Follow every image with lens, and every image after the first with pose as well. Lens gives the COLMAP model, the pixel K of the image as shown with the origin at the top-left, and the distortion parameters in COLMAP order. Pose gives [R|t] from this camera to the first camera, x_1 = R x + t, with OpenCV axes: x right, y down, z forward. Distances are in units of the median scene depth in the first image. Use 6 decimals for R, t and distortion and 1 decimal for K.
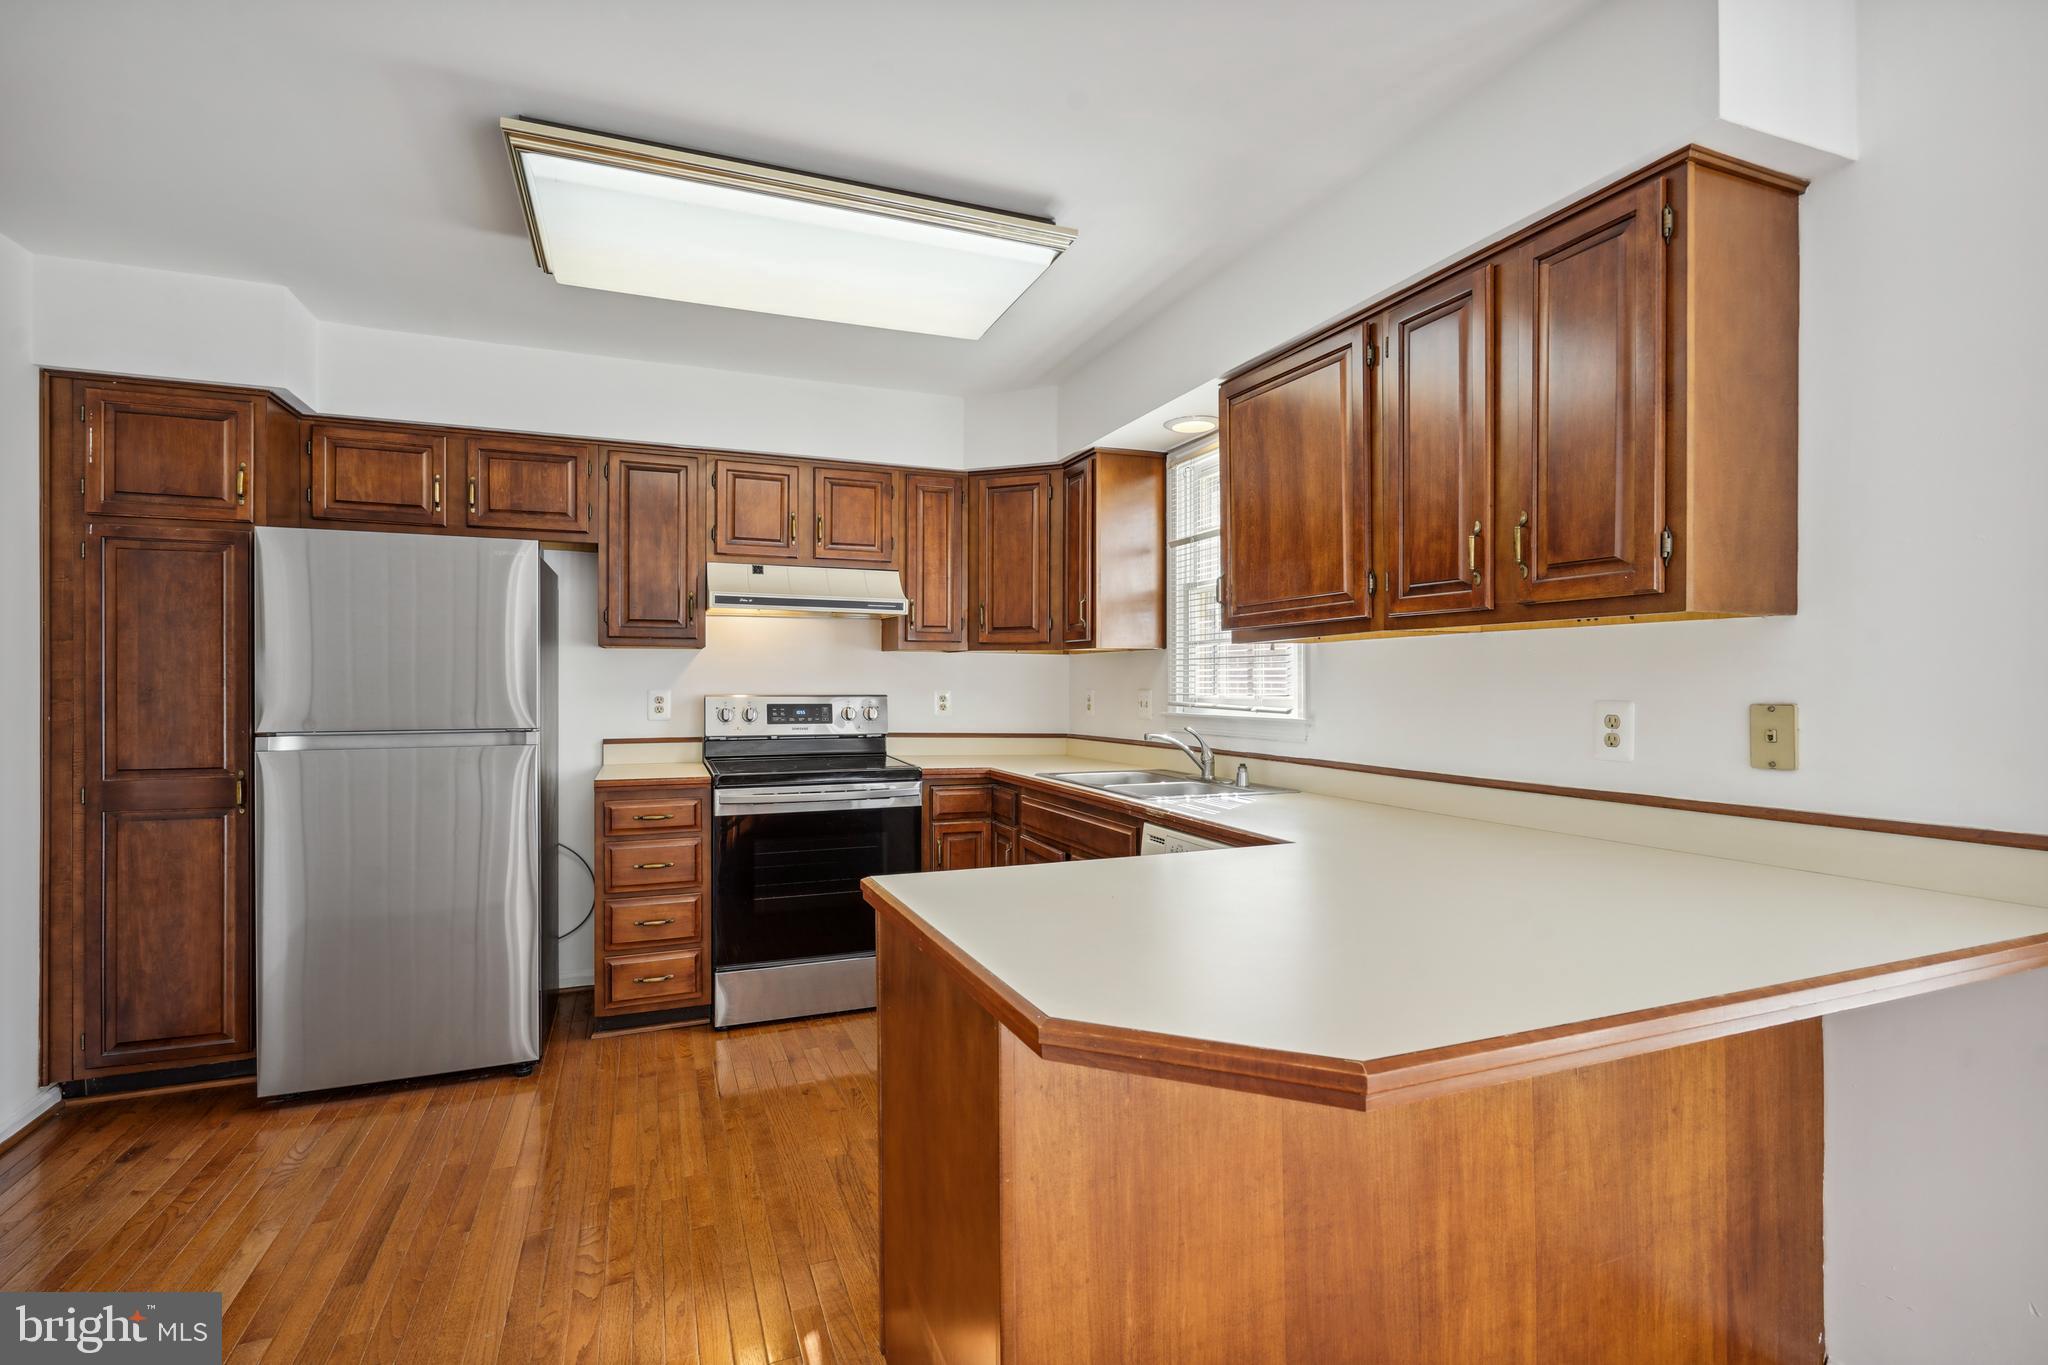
lens RADIAL K [[943.6, 0, 1024.0], [0, 943.6, 682.5], [0, 0, 1]] dist [0.001578, 0.000386]
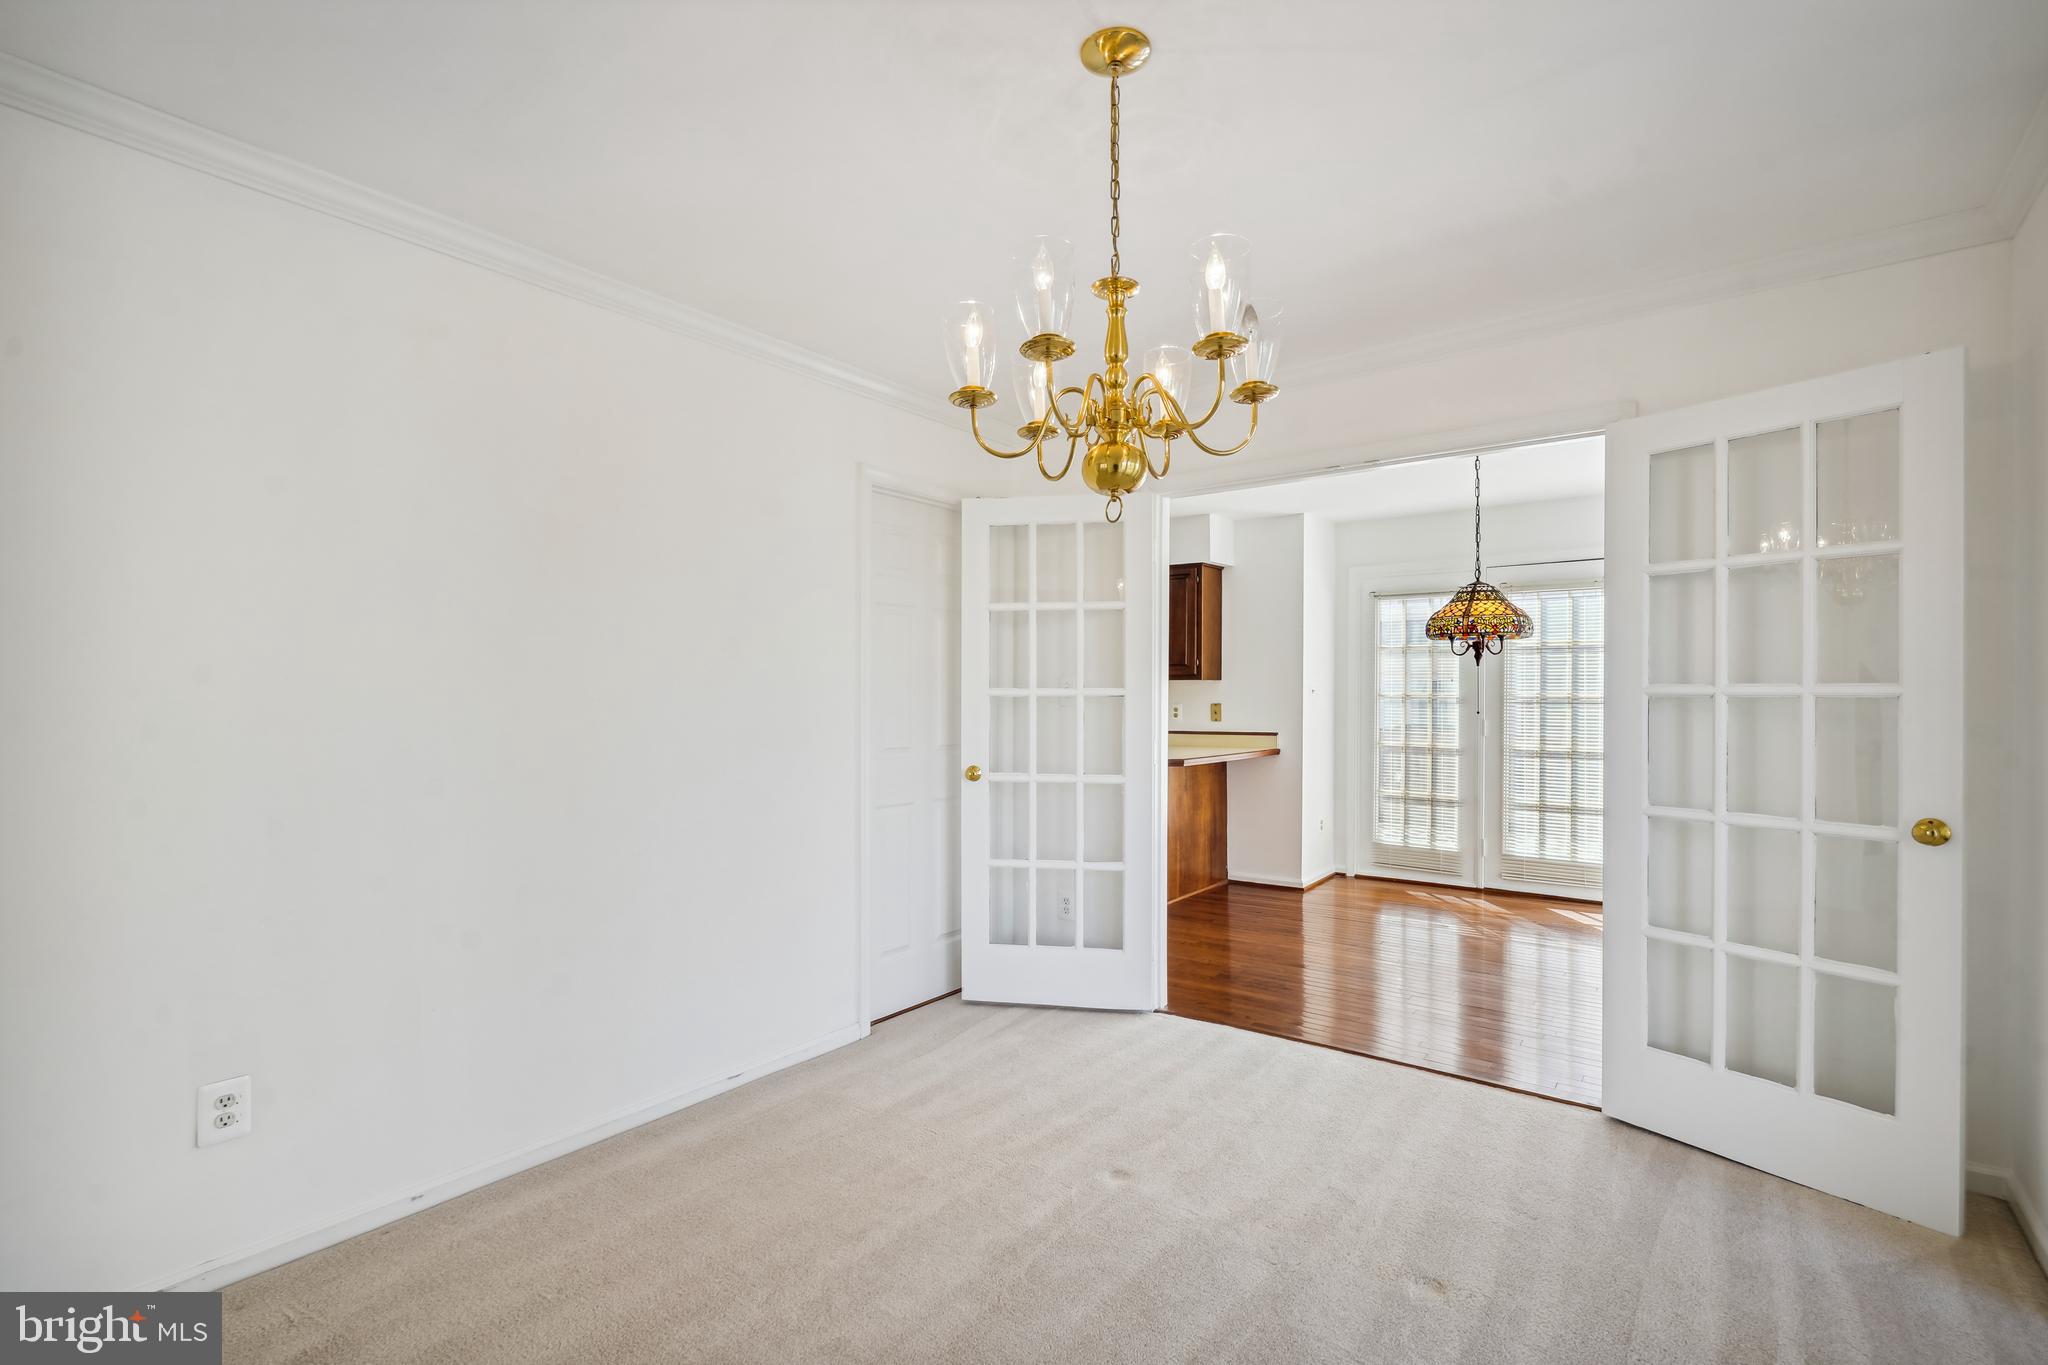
lens RADIAL K [[931.7, 0, 1016.5], [0, 931.7, 688.5], [0, 0, 1]] dist [-0.002042, -0.000904]
pose [[0.859563, 0.006604, 0.510987, -0.922765], [-0.003240, 0.999967, -0.007475, -0.003675], [-0.511020, 0.004770, 0.859556, -0.920448]]
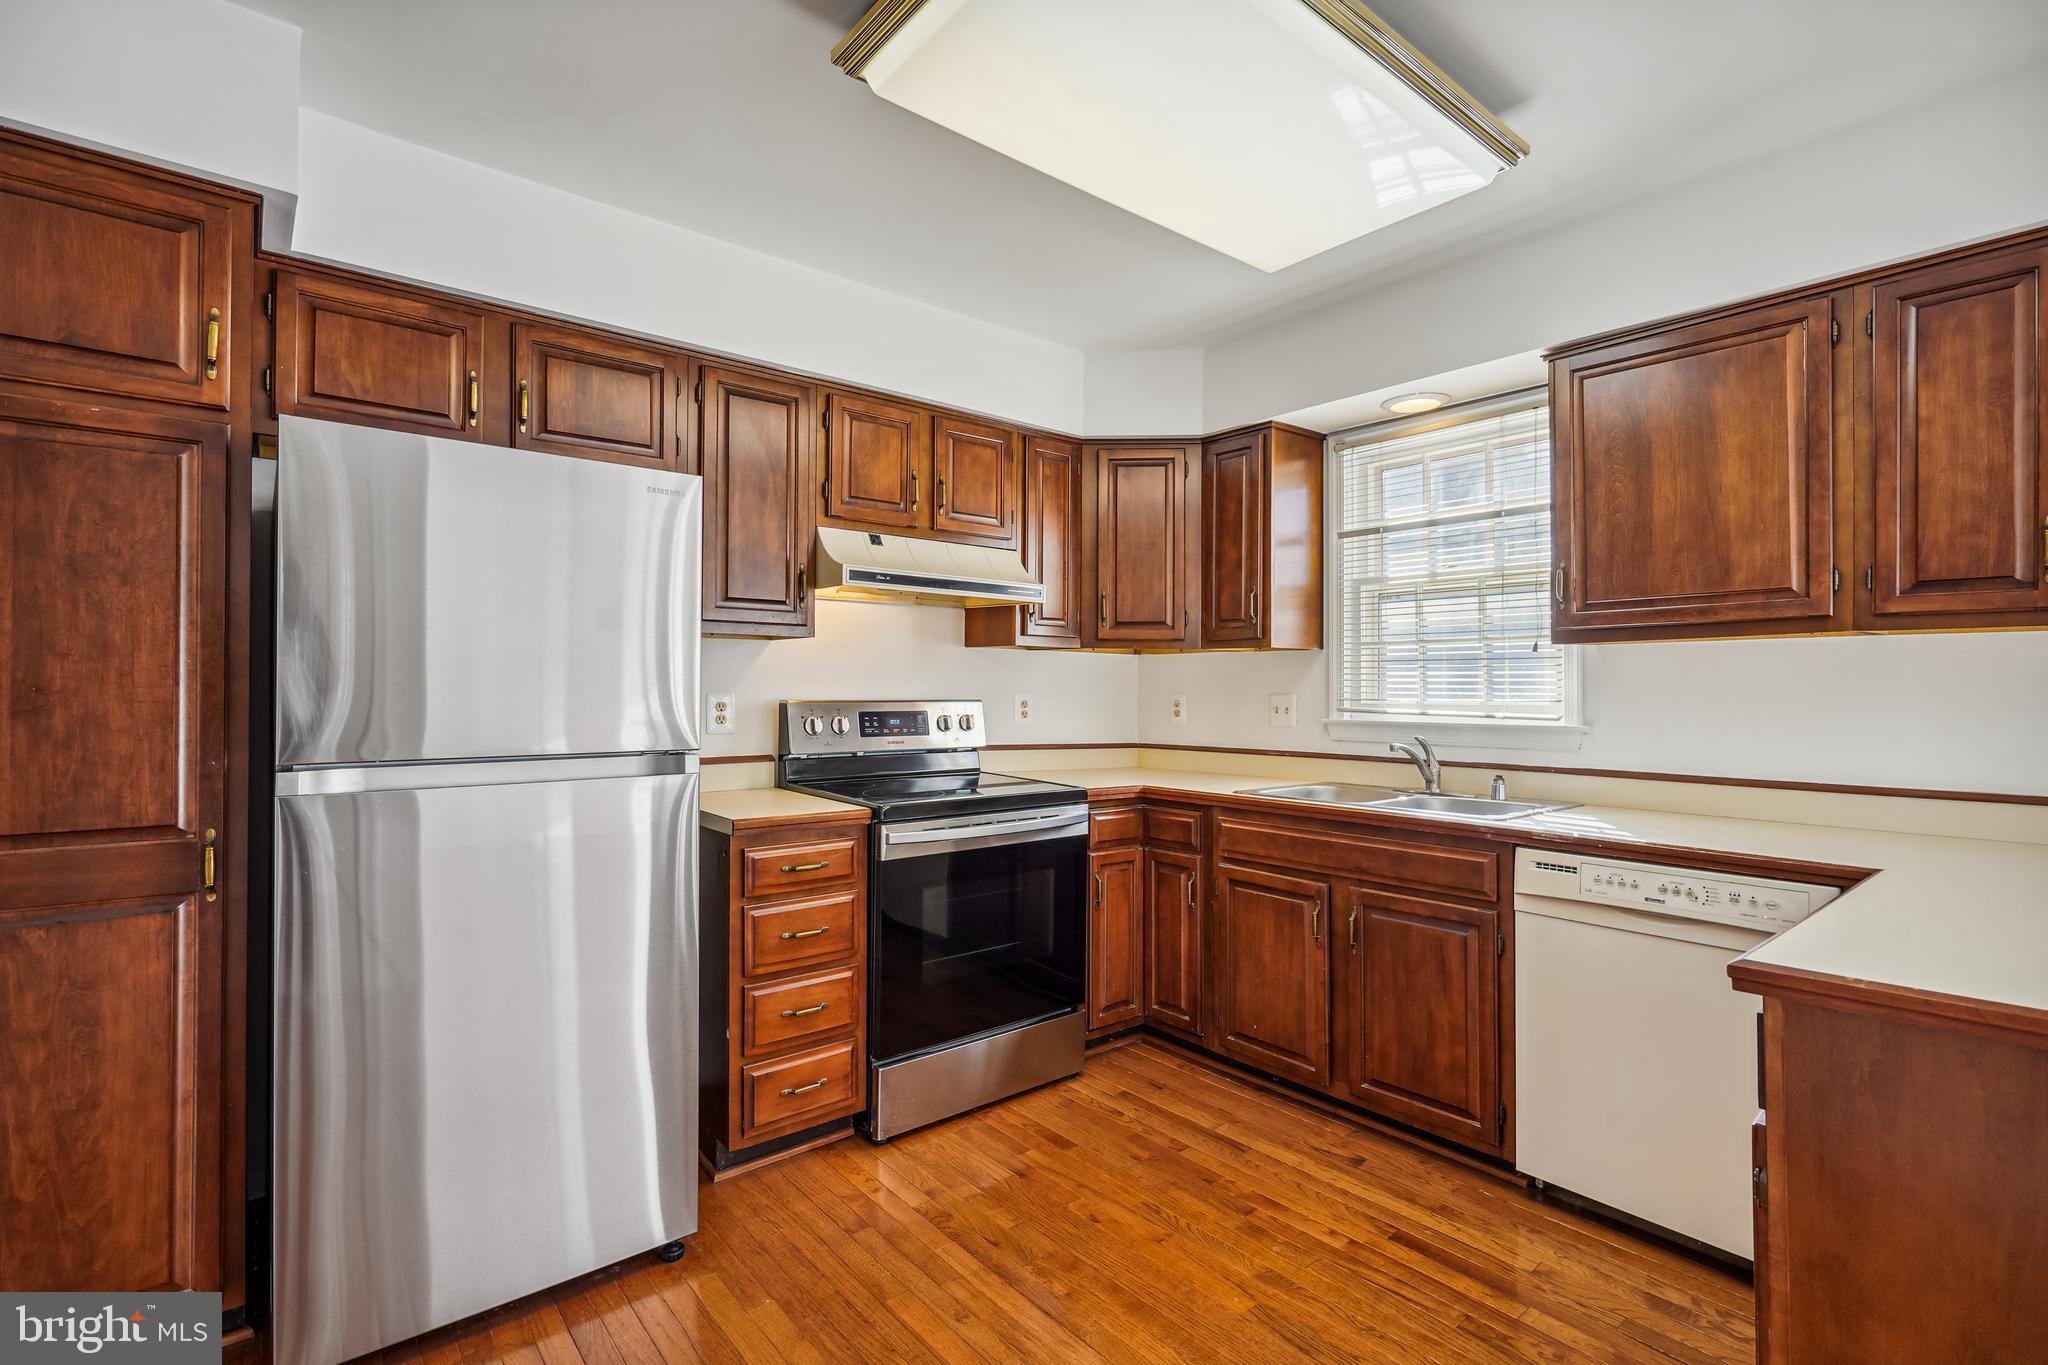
lens RADIAL K [[945.7, 0, 1036.4], [0, 945.7, 678.9], [0, 0, 1]] dist [-0.001016, -0.000527]
pose [[0.952825, 0.006919, 0.303440, -0.439946], [-0.004334, 0.999948, -0.009192, 0.002648], [-0.303488, 0.007443, 0.952806, 0.240364]]
